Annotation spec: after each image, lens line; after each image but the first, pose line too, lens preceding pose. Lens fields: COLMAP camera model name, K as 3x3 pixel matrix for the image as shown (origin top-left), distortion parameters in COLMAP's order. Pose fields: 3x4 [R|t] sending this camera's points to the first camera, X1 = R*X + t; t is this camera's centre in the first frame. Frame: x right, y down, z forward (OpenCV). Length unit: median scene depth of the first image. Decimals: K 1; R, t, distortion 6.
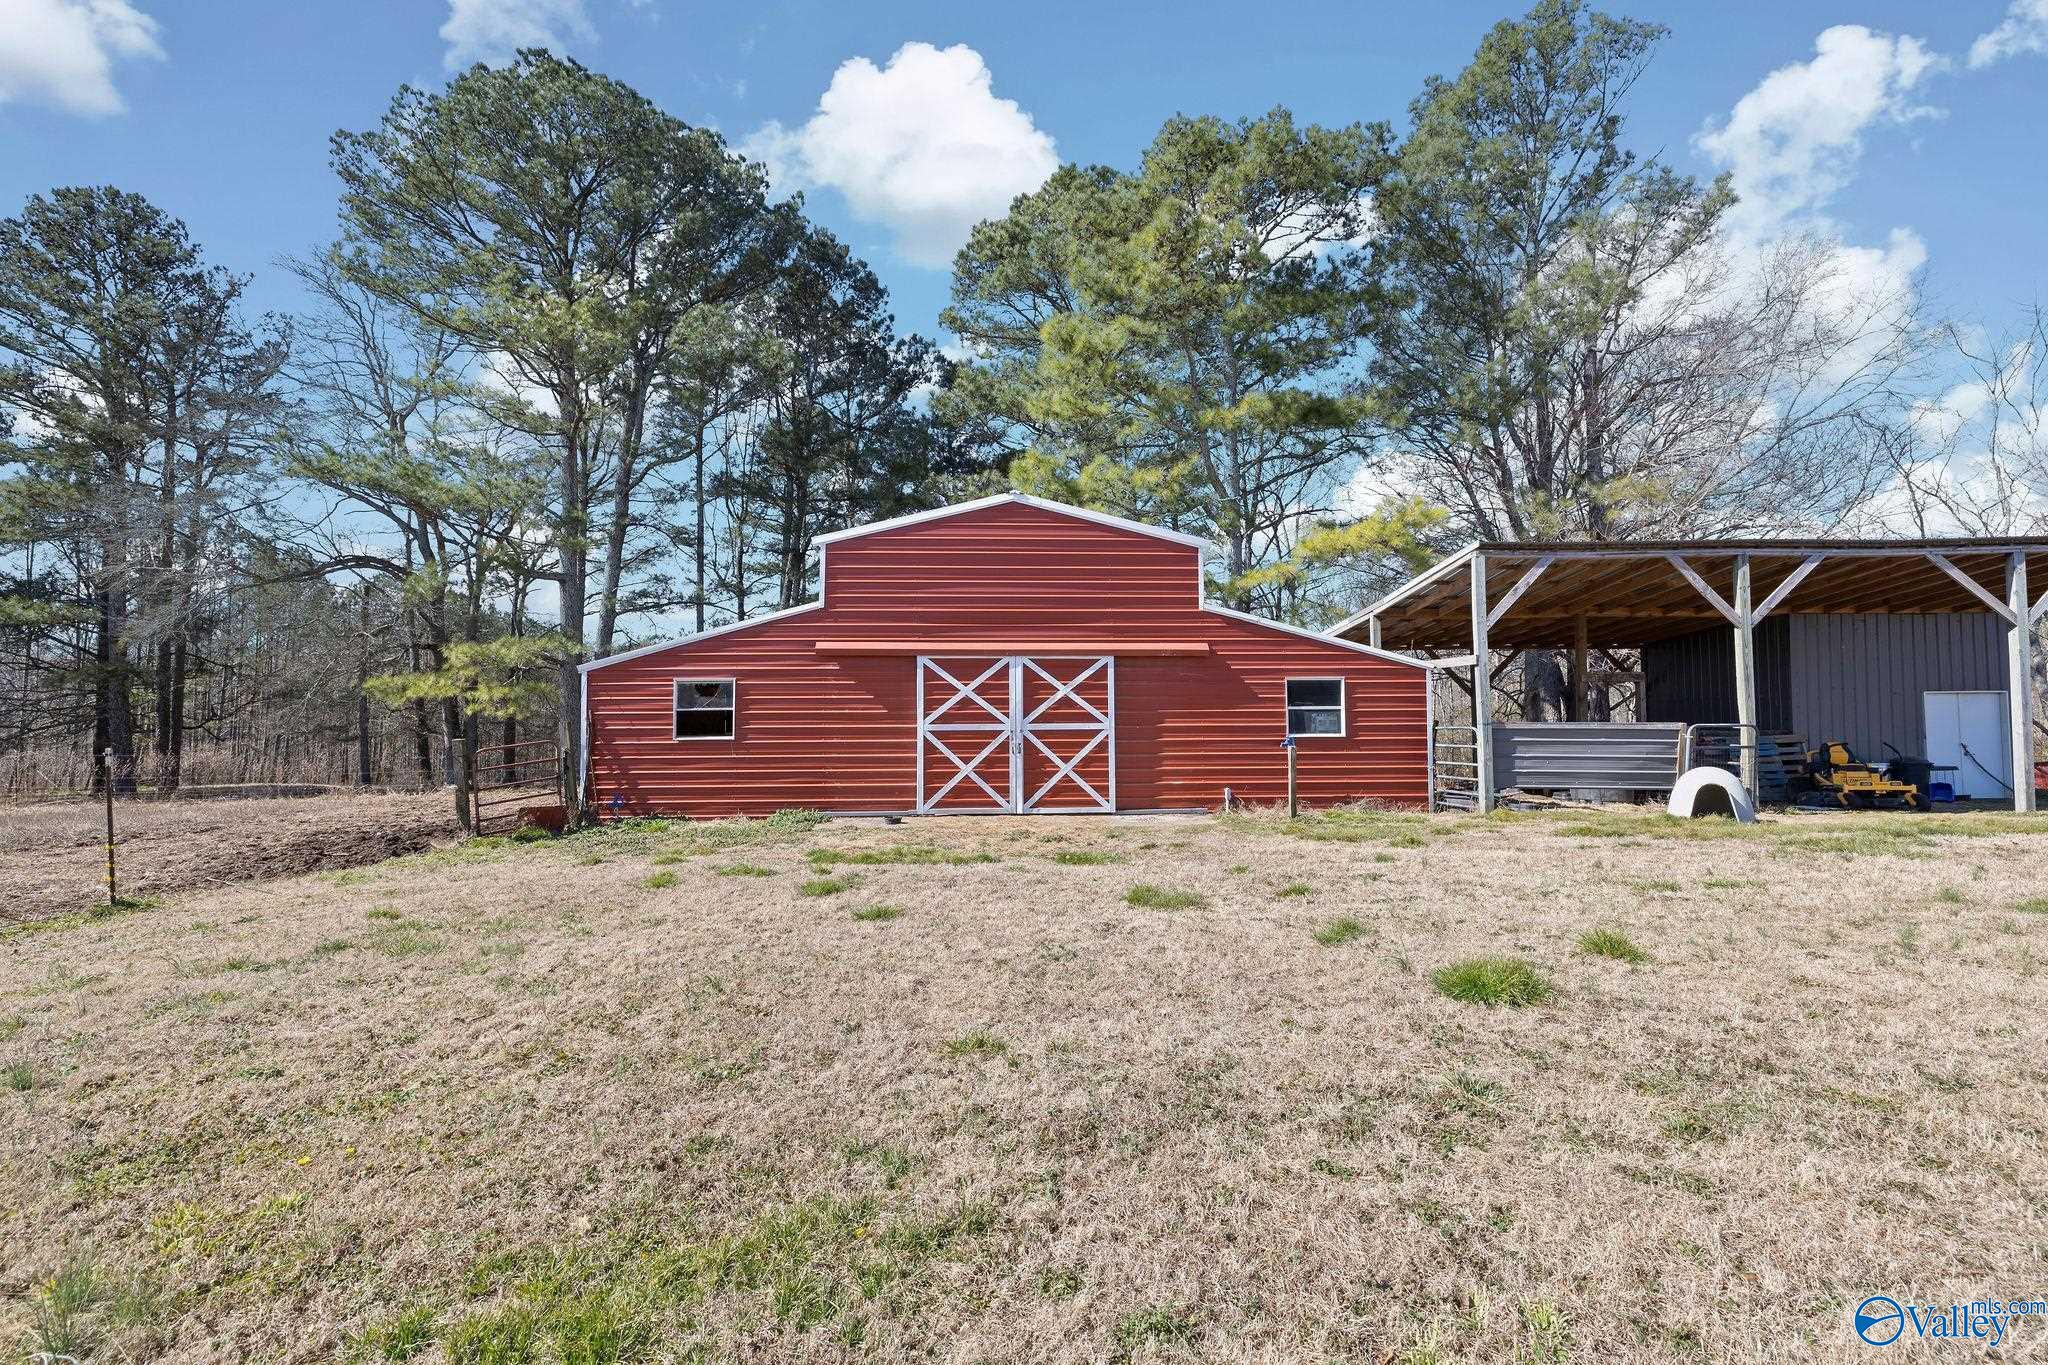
lens RADIAL K [[885.0, 0, 1028.0], [0, 885.0, 689.1], [0, 0, 1]] dist [0.005937, -0.001036]
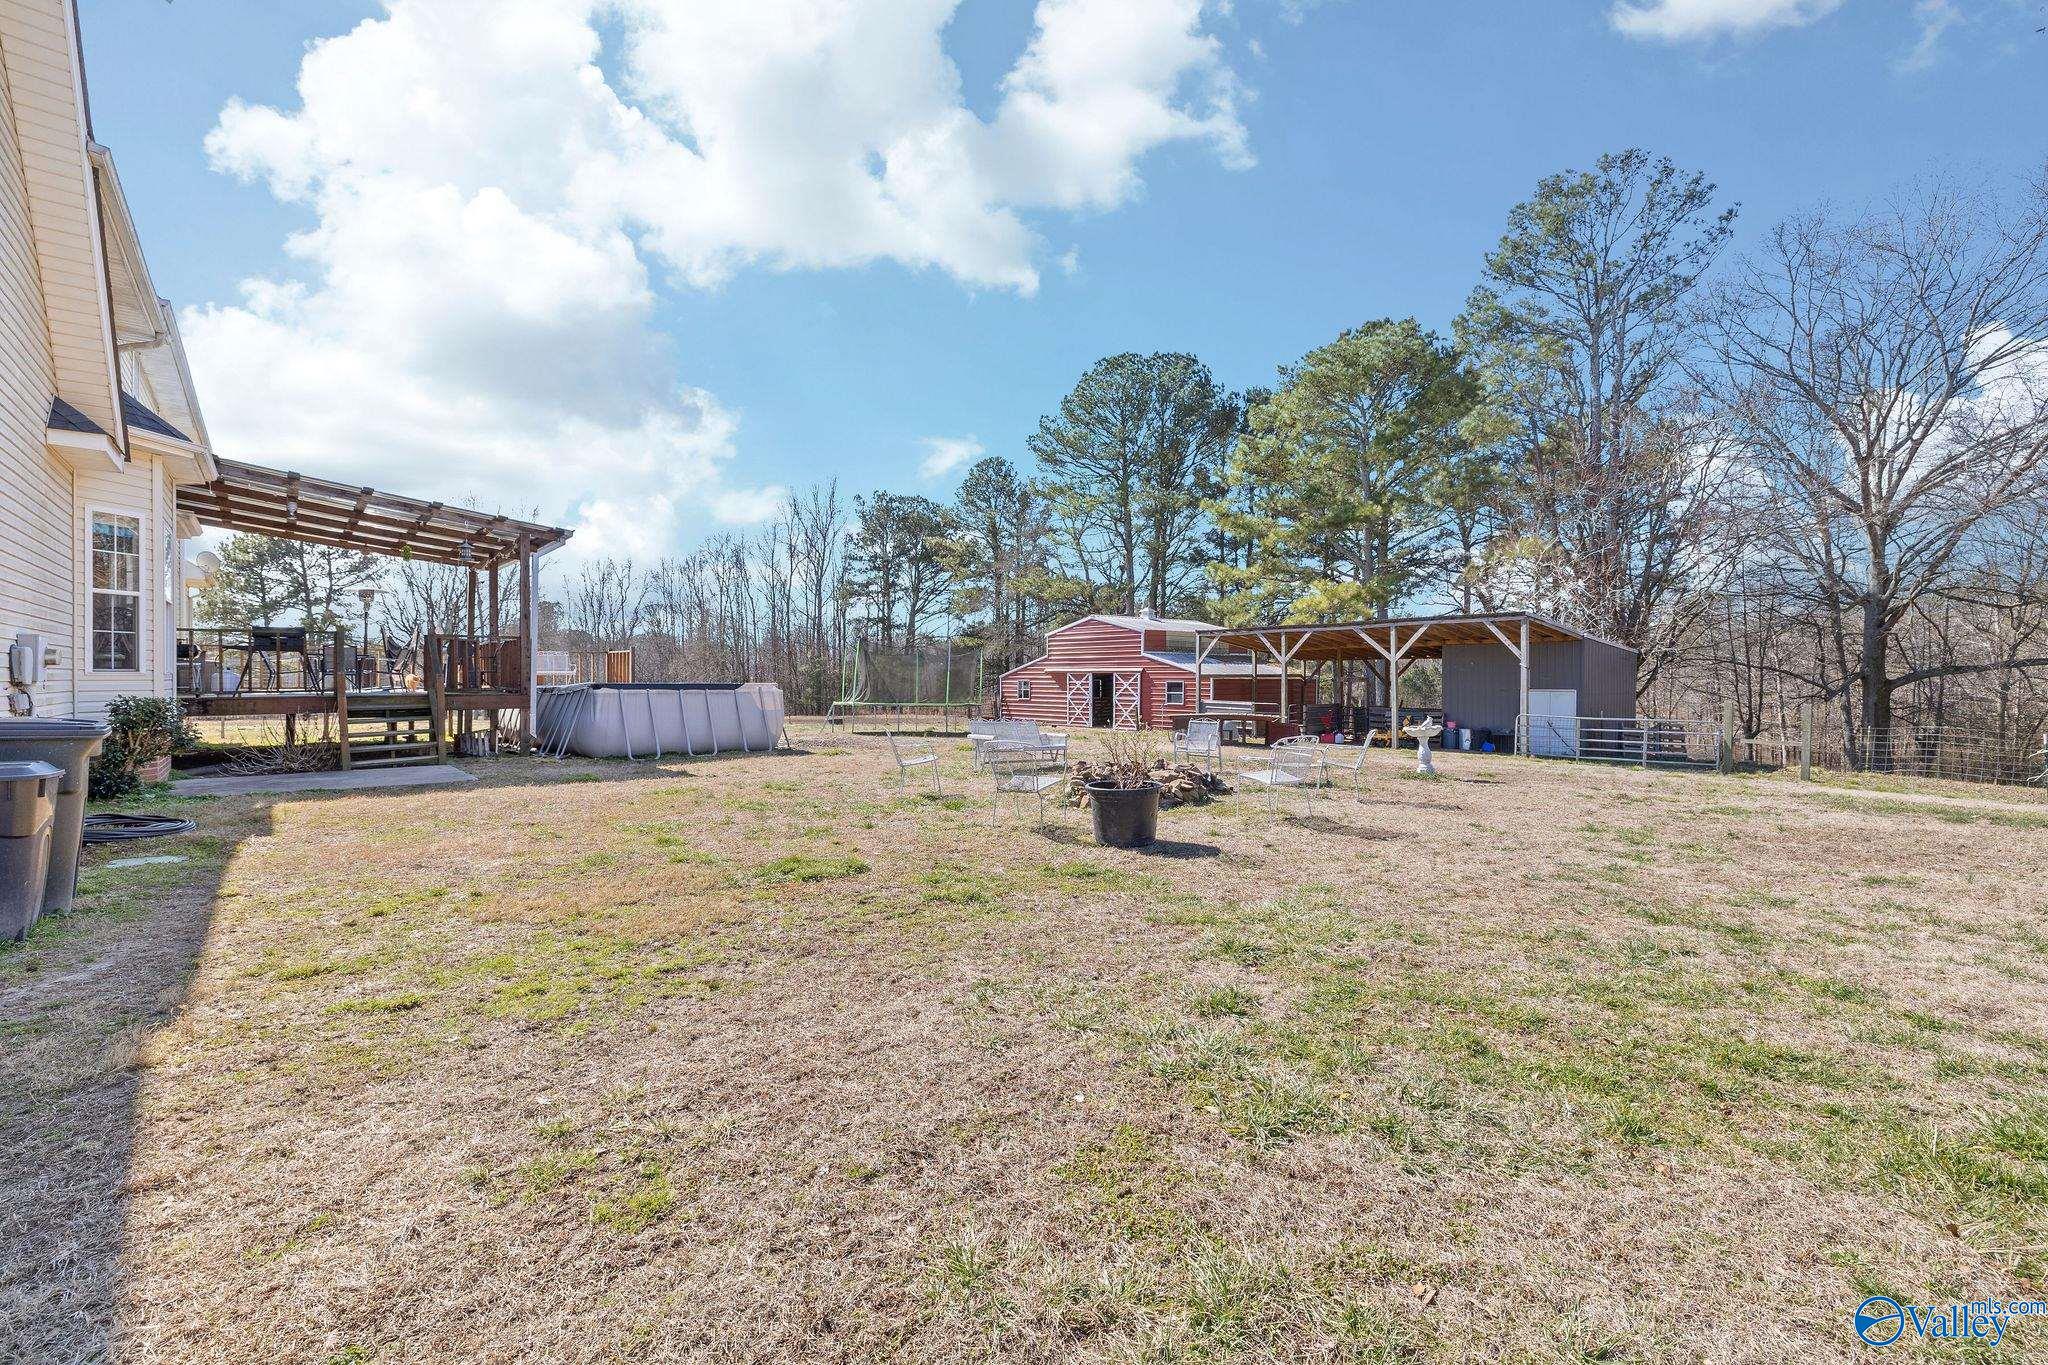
lens RADIAL K [[856.5, 0, 1019.9], [0, 856.5, 662.6], [0, 0, 1]] dist [0.001038, 0.000277]
pose [[0.625172, -0.008263, -0.780444, 2.052336], [0.019254, 0.999803, 0.004838, -0.090673], [0.780250, -0.018051, 0.625208, -0.952800]]
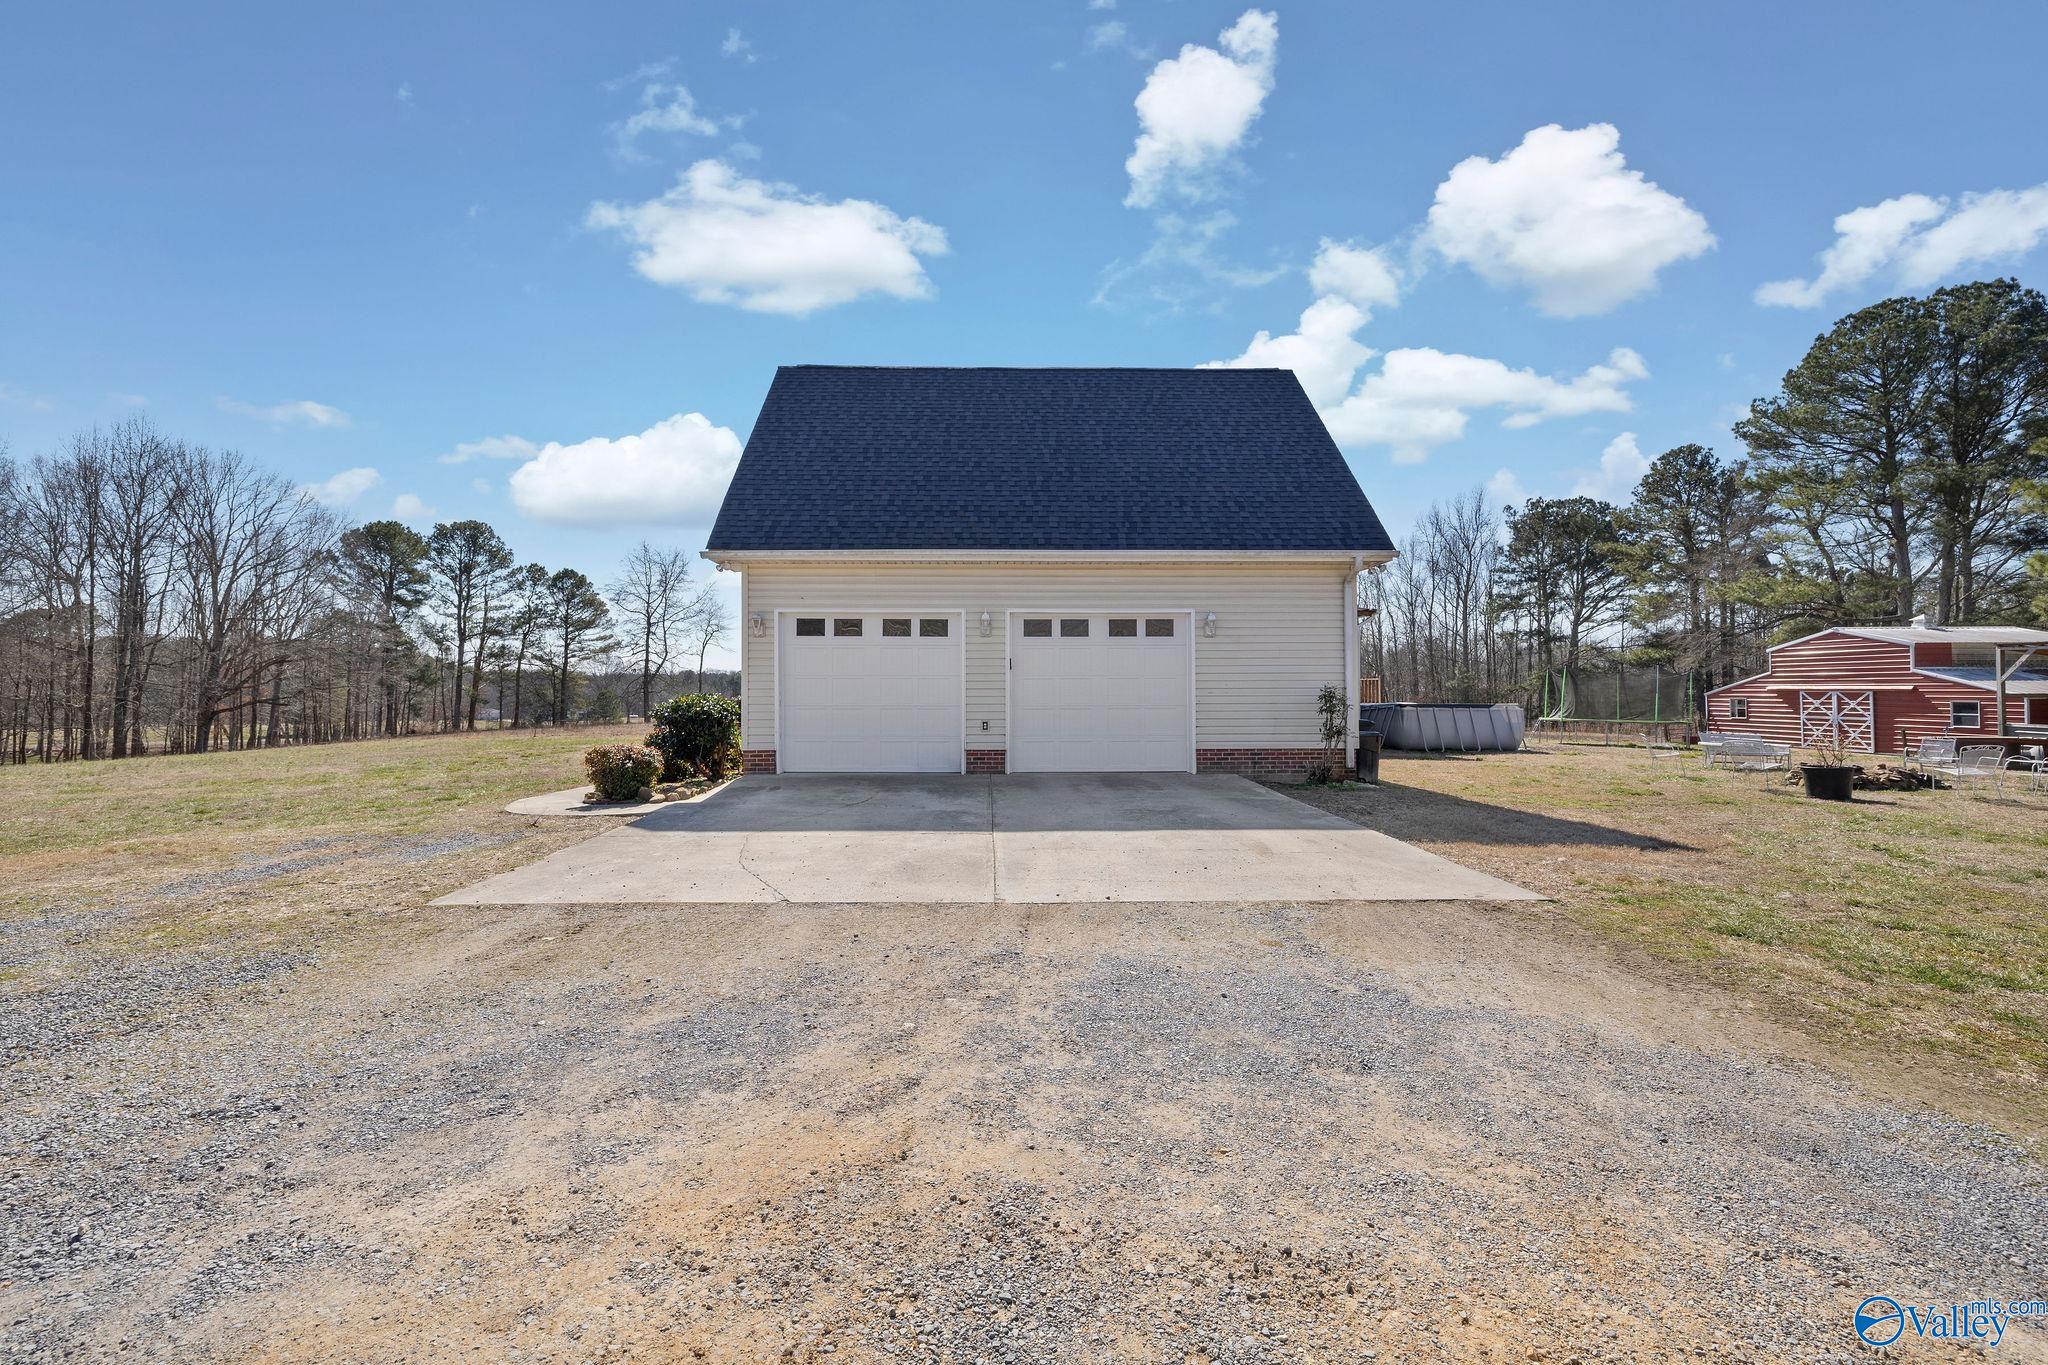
lens RADIAL K [[856.5, 0, 1019.9], [0, 856.5, 662.6], [0, 0, 1]] dist [0.001038, 0.000277]
pose [[-0.012613, -0.027581, -0.999540, 2.608578], [0.030124, 0.999155, -0.027951, -0.125574], [0.999467, -0.030463, -0.011771, -1.422610]]
